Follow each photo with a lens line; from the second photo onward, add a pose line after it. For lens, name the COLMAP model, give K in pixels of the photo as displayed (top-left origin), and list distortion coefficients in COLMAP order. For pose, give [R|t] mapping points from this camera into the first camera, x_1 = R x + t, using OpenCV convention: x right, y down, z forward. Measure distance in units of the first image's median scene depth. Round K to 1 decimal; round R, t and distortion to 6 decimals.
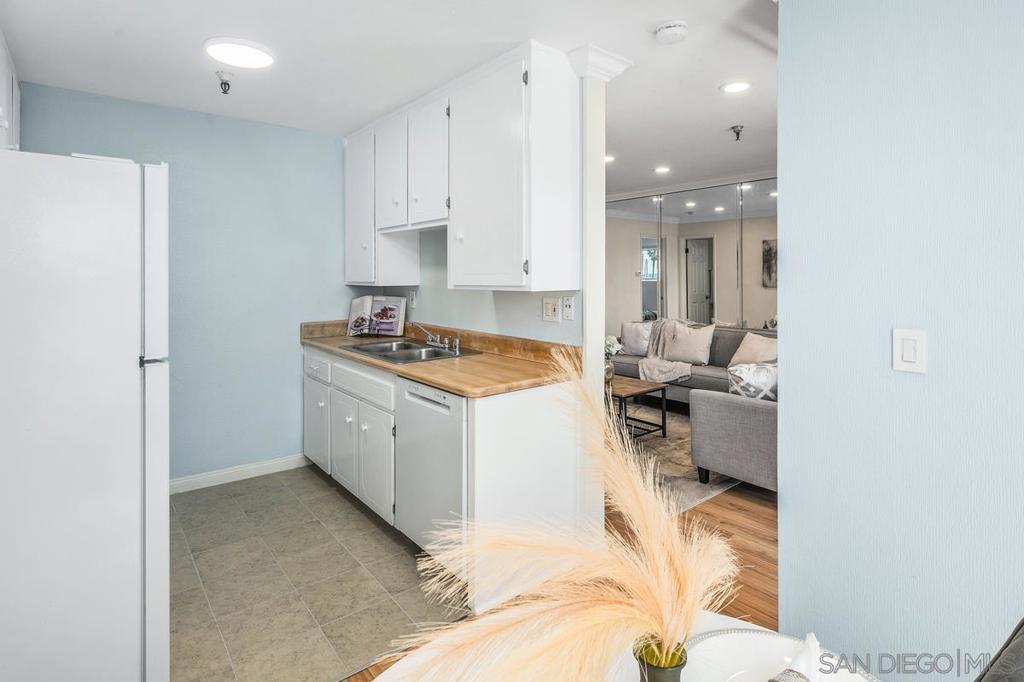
lens RADIAL K [[515.7, 0, 497.1], [0, 515.7, 276.5], [0, 0, 1]] dist [0.002292, 0.000236]
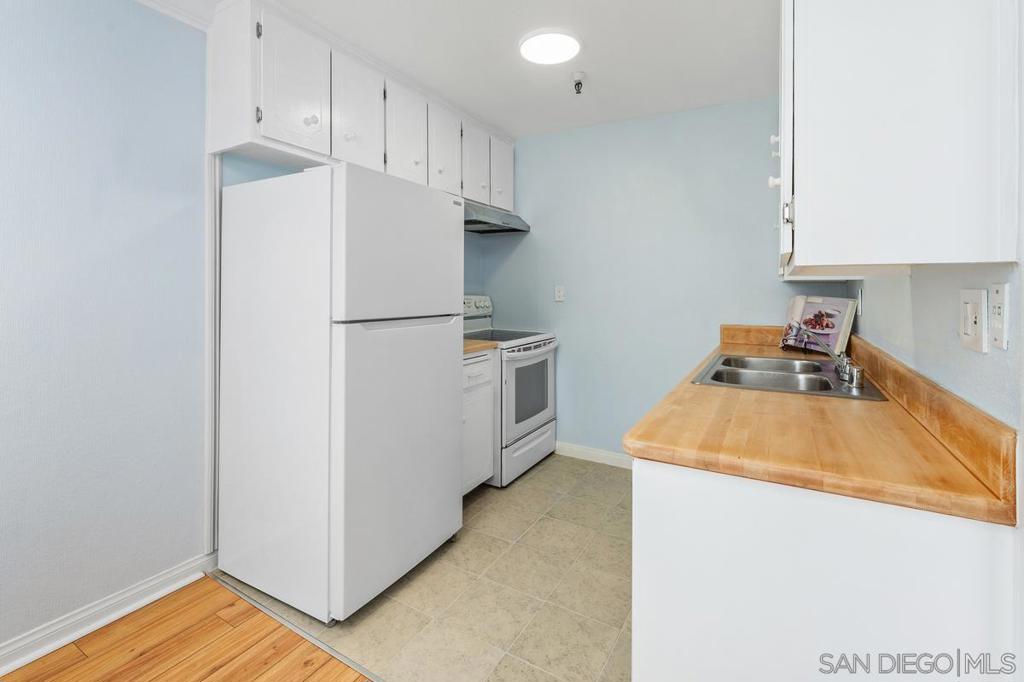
lens RADIAL K [[455.9, 0, 518.1], [0, 455.9, 286.8], [0, 0, 1]] dist [0.000594, 0.000430]
pose [[0.381451, 0.001511, -0.924388, 0.203466], [-0.008653, 0.999961, -0.001936, 0.030035], [0.924349, 0.008737, 0.381449, 0.382401]]
